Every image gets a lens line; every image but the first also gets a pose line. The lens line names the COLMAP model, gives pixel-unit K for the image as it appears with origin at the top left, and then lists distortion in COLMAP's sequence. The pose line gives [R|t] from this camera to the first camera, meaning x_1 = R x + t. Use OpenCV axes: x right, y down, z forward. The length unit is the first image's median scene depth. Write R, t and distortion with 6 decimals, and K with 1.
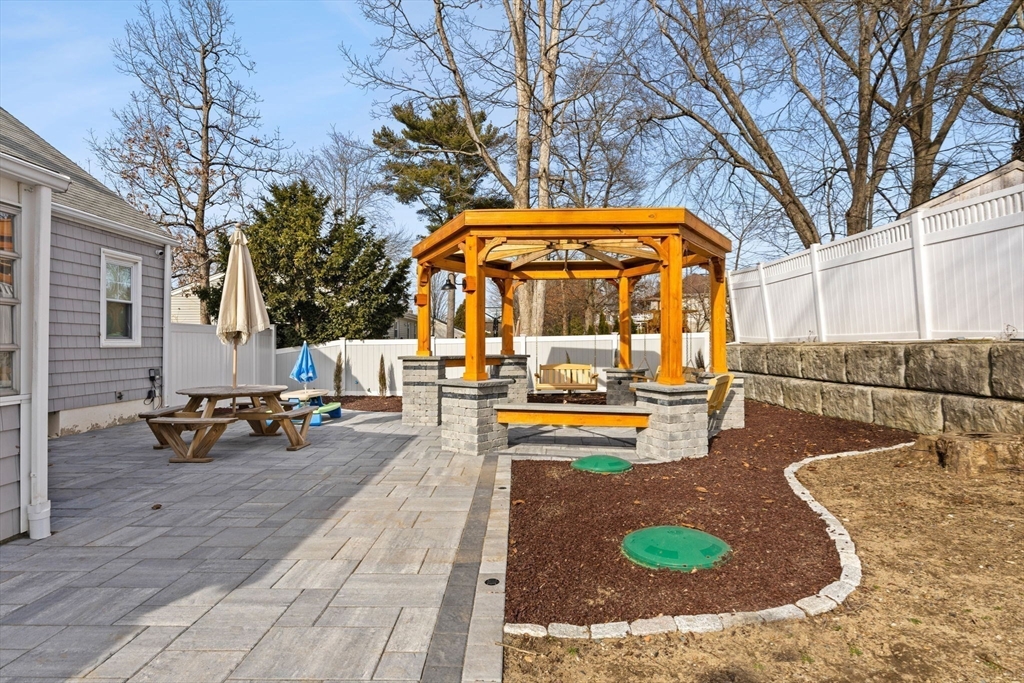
lens RADIAL K [[515.7, 0, 512.0], [0, 515.7, 341.5], [0, 0, 1]] dist [0.000536, 0.000021]
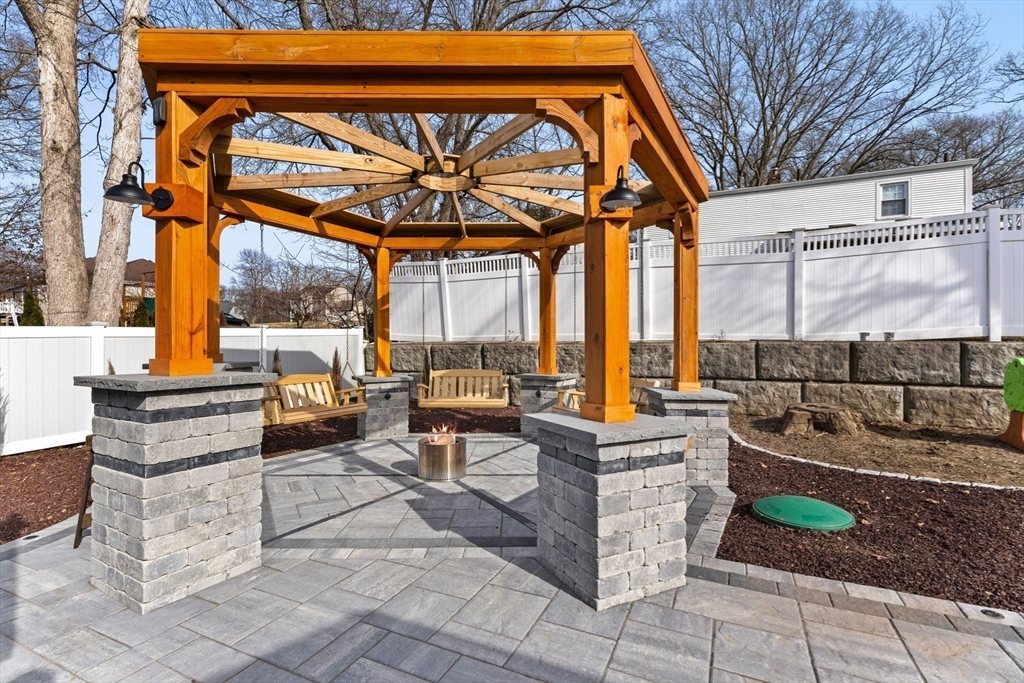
lens RADIAL K [[476.0, 0, 512.0], [0, 476.0, 341.5], [0, 0, 1]] dist [0.002785, 0.000568]
pose [[0.422909, 0.005693, 0.906154, -0.305403], [-0.006138, 0.999975, -0.003418, 0.005622], [-0.906151, -0.004117, 0.422934, 0.570297]]
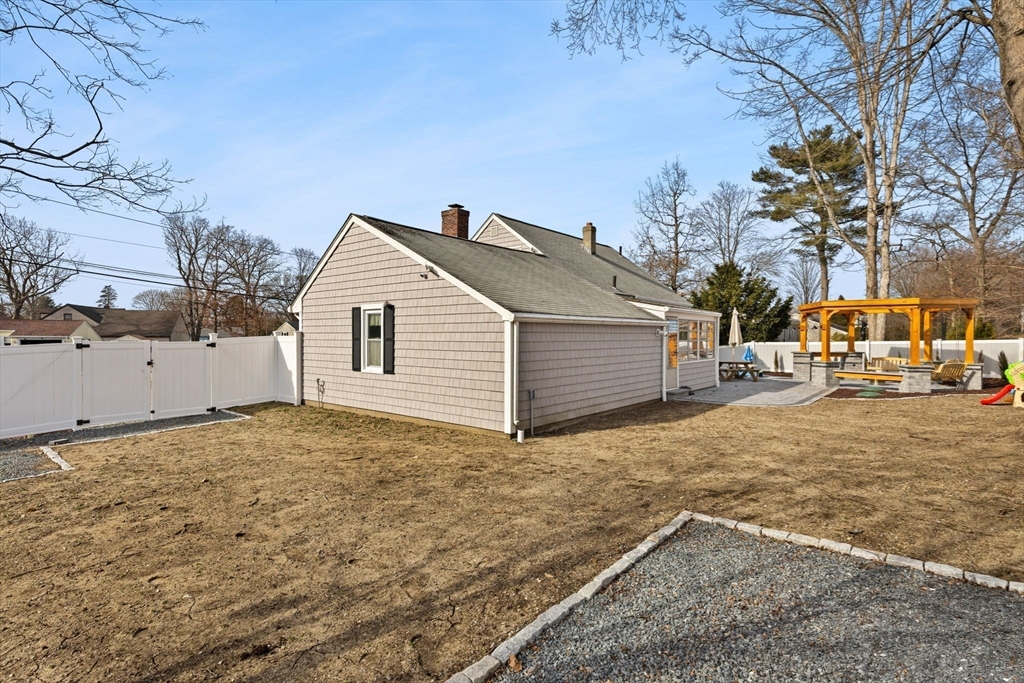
lens RADIAL K [[476.0, 0, 512.0], [0, 476.0, 341.5], [0, 0, 1]] dist [0.002785, 0.000568]
pose [[0.763243, 0.007974, -0.646062, 0.182318], [0.002609, 0.999878, 0.015422, -0.046266], [0.646106, -0.013456, 0.763129, -1.260126]]
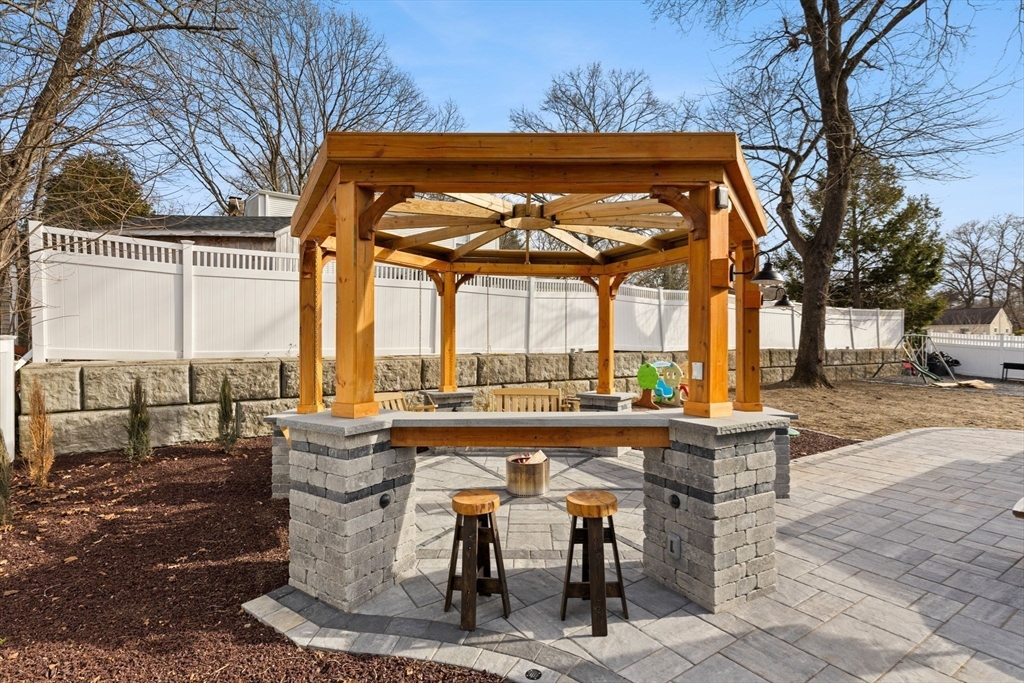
lens RADIAL K [[467.7, 0, 513.5], [0, 467.7, 344.3], [0, 0, 1]] dist [0.000370, 0.000025]
pose [[-0.522990, 0.034290, 0.851649, -0.295101], [0.017142, 0.999411, -0.029713, 0.008151], [-0.852166, -0.000941, -0.523270, 1.059675]]
